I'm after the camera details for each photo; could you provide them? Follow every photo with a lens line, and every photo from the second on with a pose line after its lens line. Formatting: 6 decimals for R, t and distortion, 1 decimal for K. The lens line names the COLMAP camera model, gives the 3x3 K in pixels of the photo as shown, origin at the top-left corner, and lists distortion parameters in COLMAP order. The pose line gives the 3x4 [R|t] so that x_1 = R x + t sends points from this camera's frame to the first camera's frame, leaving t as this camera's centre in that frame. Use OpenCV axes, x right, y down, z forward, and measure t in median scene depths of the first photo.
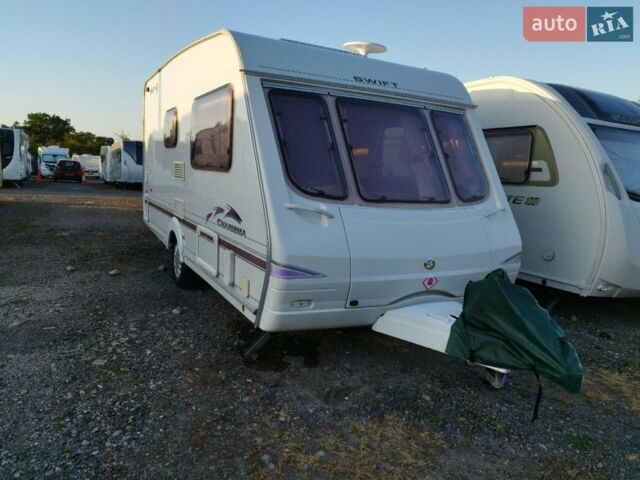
lens RADIAL K [[482.9, 0, 320.0], [0, 482.9, 240.0], [0, 0, 1]] dist [0.037333, 0.000088]
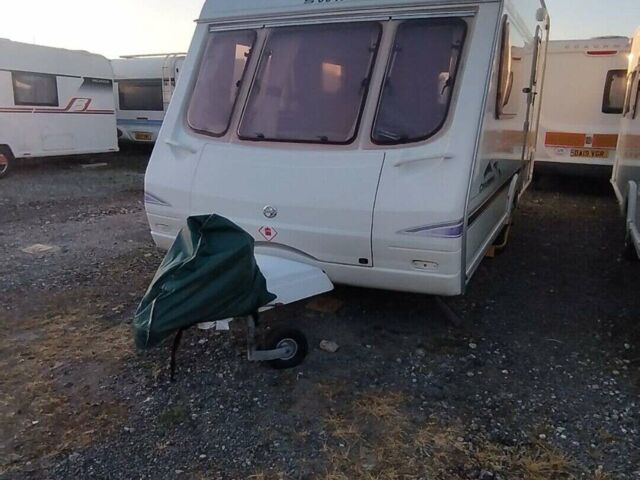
lens RADIAL K [[482.9, 0, 320.0], [0, 482.9, 240.0], [0, 0, 1]] dist [0.037333, 0.000088]
pose [[0.592175, 0.165119, -0.788711, 0.963570], [-0.097453, 0.986271, 0.133310, -0.025238], [0.799895, -0.002081, 0.600137, 0.535629]]
